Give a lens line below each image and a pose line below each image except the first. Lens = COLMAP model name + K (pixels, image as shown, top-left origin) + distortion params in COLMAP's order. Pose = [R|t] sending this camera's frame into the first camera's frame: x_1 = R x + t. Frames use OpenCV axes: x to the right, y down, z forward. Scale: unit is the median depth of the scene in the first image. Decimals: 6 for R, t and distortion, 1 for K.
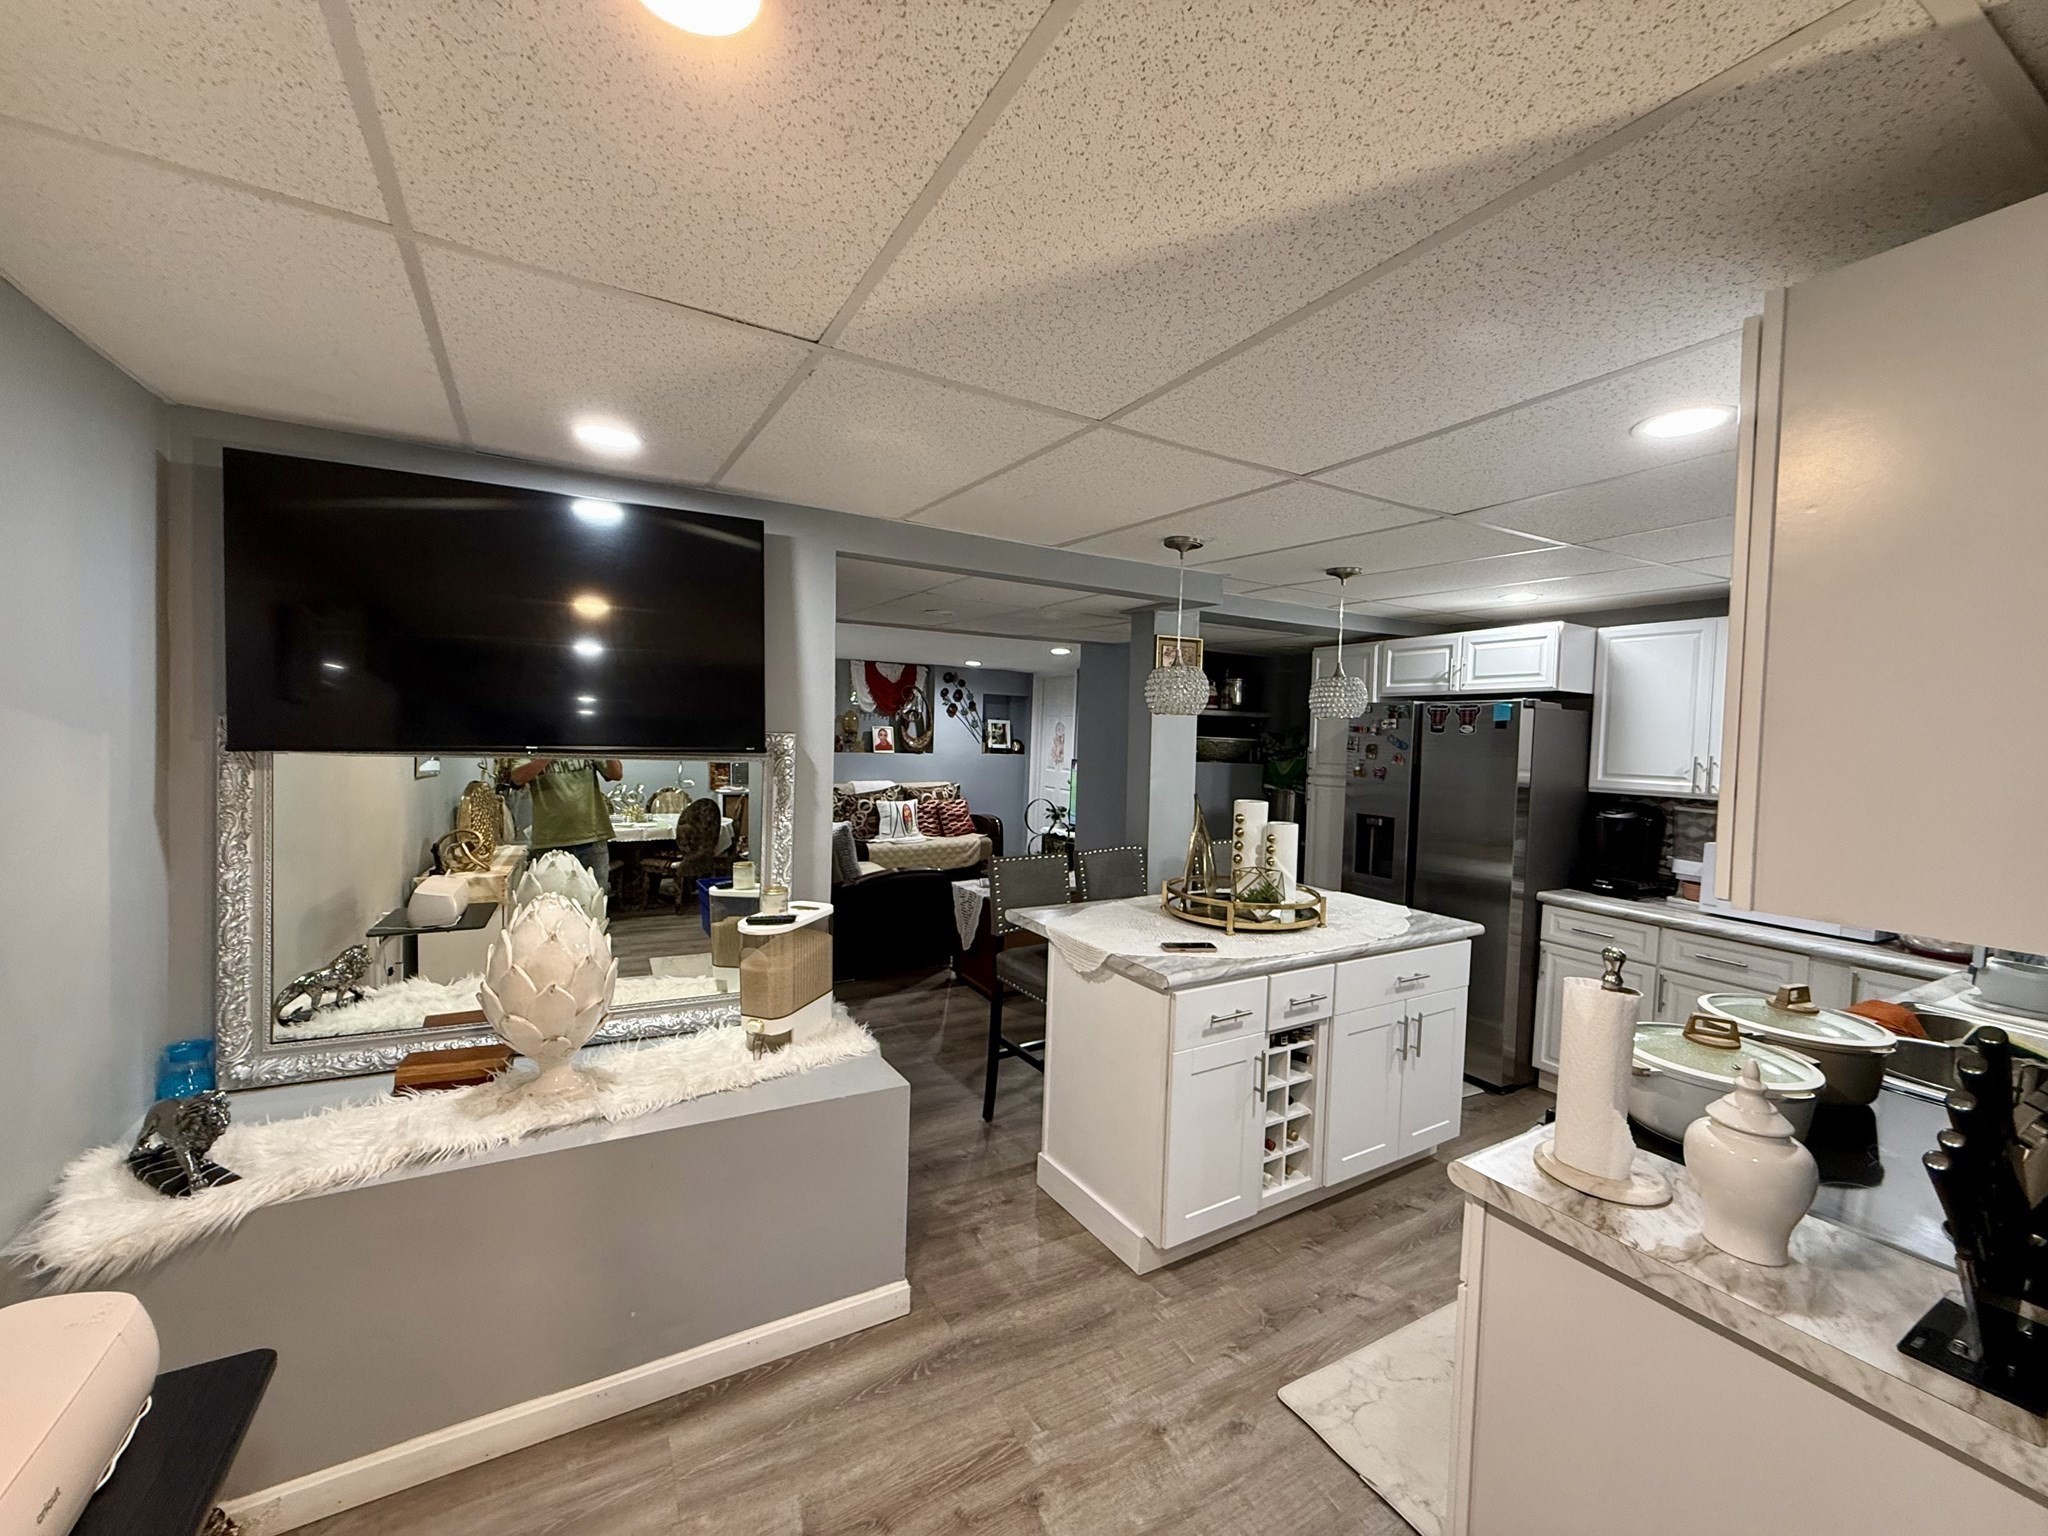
lens RADIAL K [[811.2, 0, 1003.4], [0, 811.2, 757.7], [0, 0, 1]] dist [-0.001327, 0.000108]
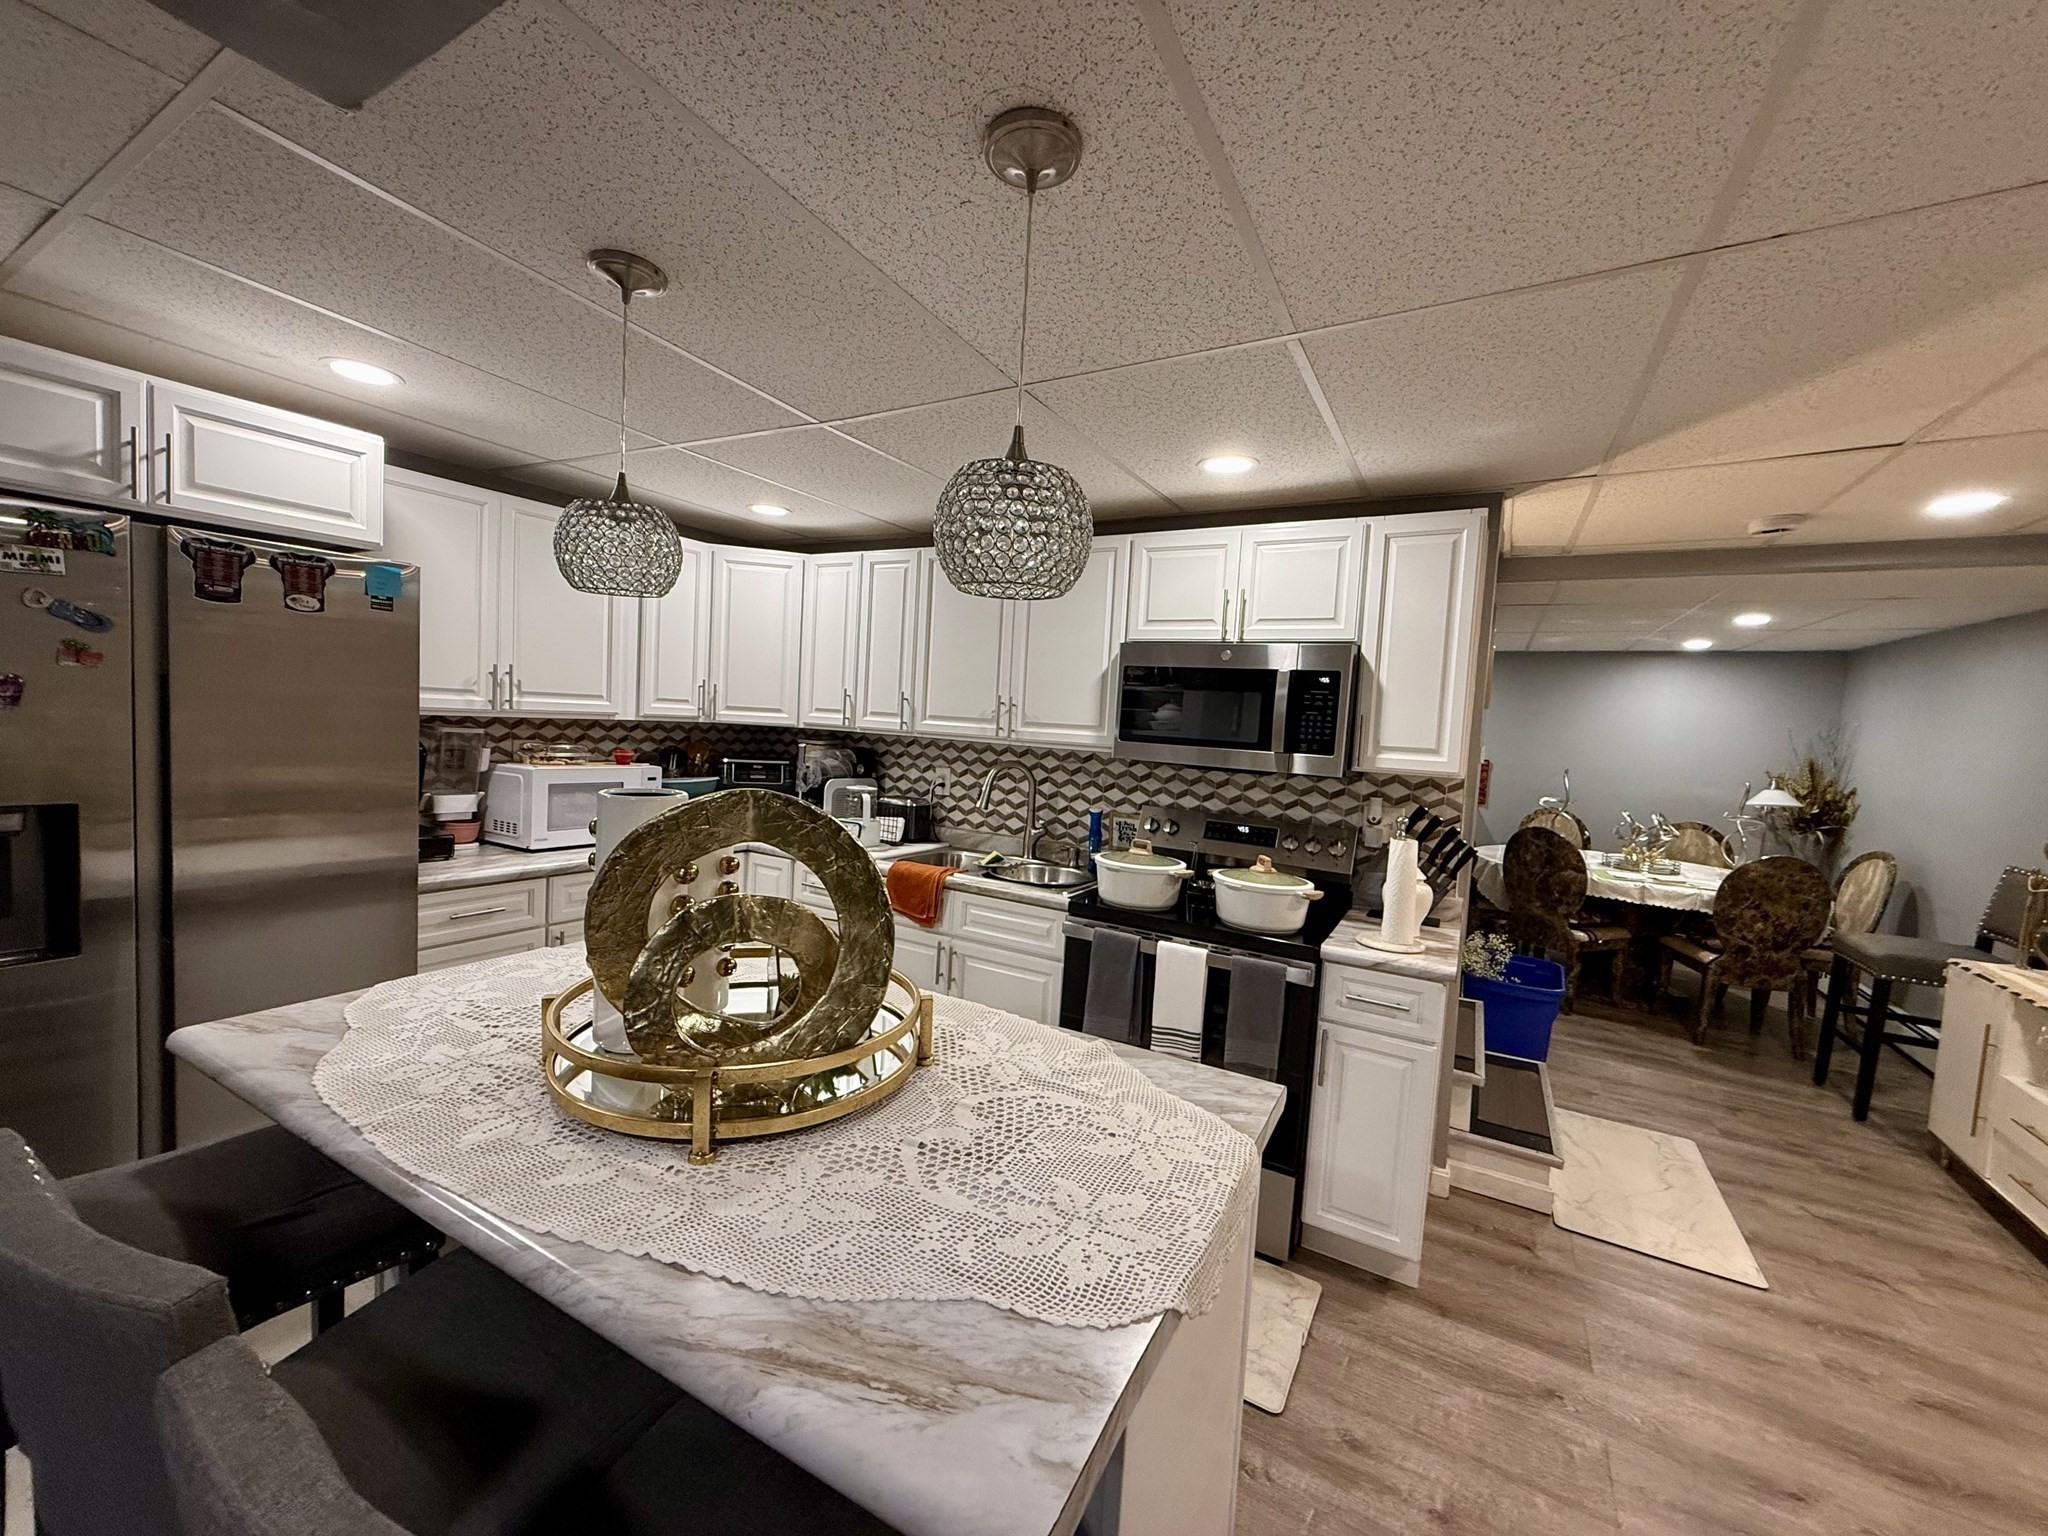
lens RADIAL K [[813.6, 0, 1011.1], [0, 813.6, 770.6], [0, 0, 1]] dist [-0.007315, -0.000051]
pose [[-0.518666, -0.111846, 0.847630, -0.102611], [-0.045534, 0.993613, 0.103246, -0.003216], [-0.853763, 0.014955, -0.520446, 0.920495]]
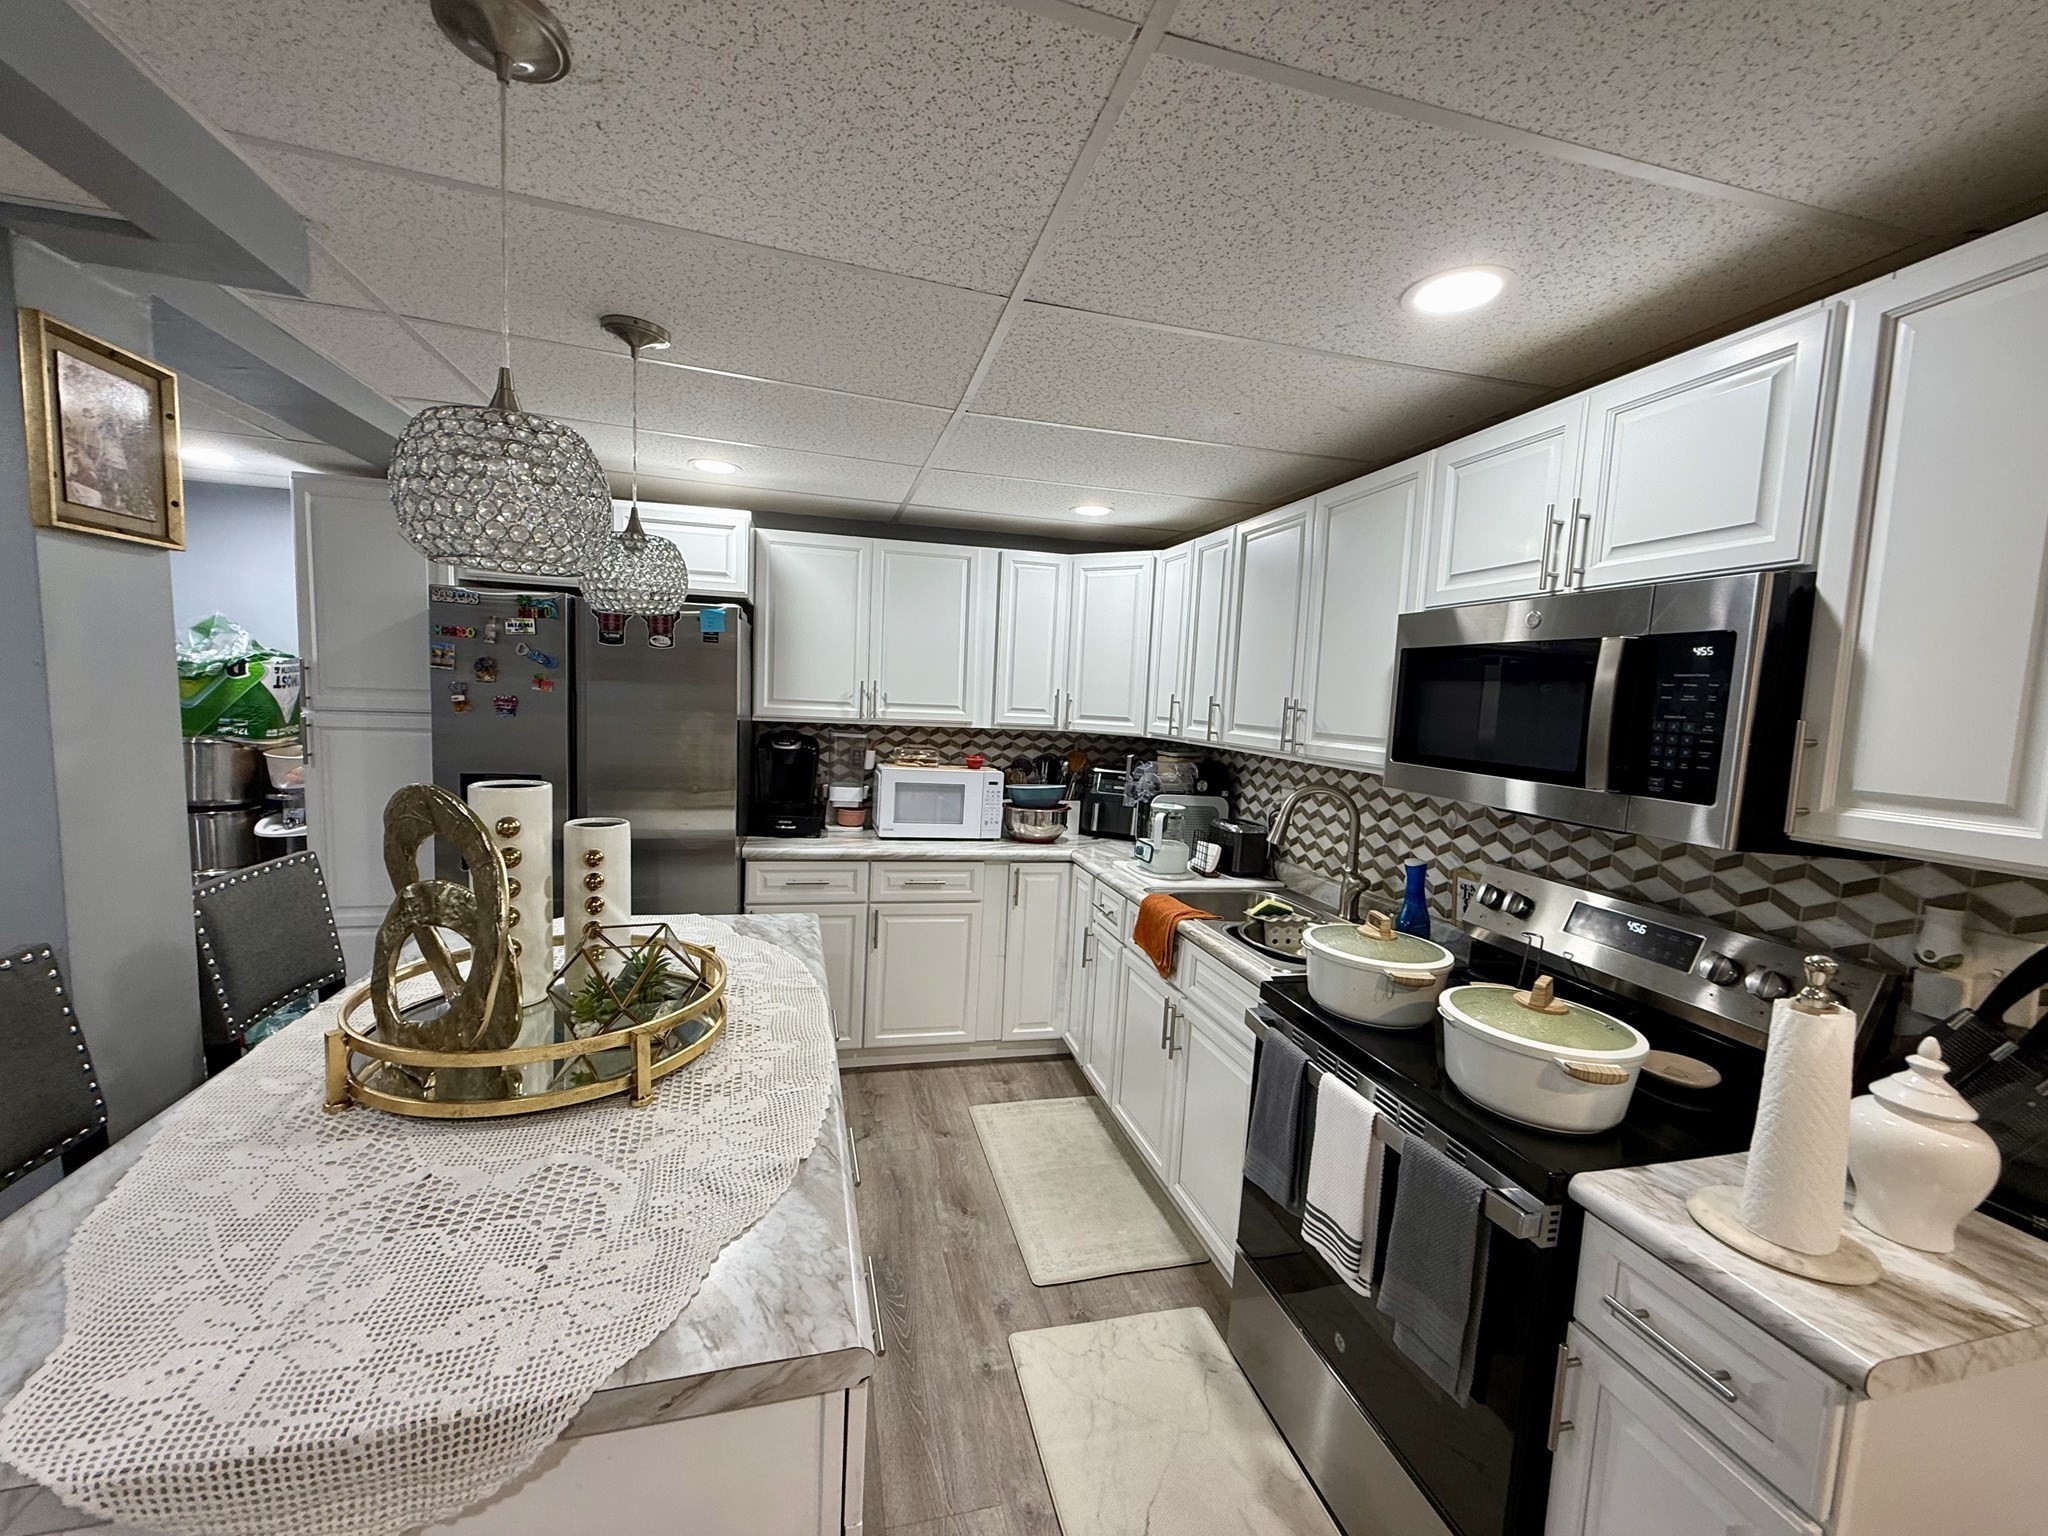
lens RADIAL K [[809.4, 0, 1013.0], [0, 809.4, 770.0], [0, 0, 1]] dist [-0.002467, 0.000398]
pose [[0.239946, -0.104798, 0.965113, -0.052794], [-0.011366, 0.993785, 0.110737, -0.005077], [-0.970720, -0.037540, 0.237264, 0.547192]]
